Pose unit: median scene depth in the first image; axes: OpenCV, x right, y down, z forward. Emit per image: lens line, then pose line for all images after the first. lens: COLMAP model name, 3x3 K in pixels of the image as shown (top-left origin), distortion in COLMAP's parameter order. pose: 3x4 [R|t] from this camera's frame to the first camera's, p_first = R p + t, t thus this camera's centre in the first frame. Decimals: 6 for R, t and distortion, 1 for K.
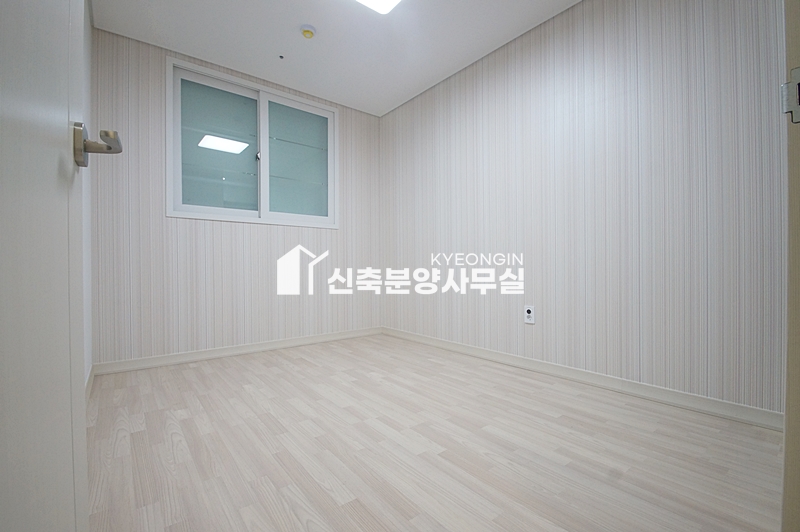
lens RADIAL K [[358.8, 0, 400.0], [0, 358.8, 266.0], [0, 0, 1]] dist [-0.000290, -0.000043]
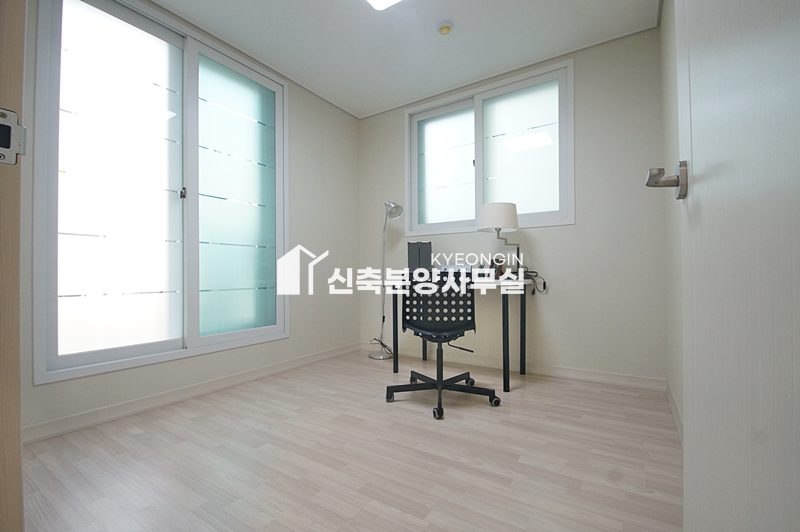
lens RADIAL K [[352.5, 0, 401.2], [0, 352.5, 270.0], [0, 0, 1]] dist [0.002414, -0.008511]
pose [[-0.948974, 0.010389, -0.315182, -0.170402], [0.014303, 0.999847, -0.010107, -0.017050], [0.315029, -0.014100, -0.948977, 1.838608]]
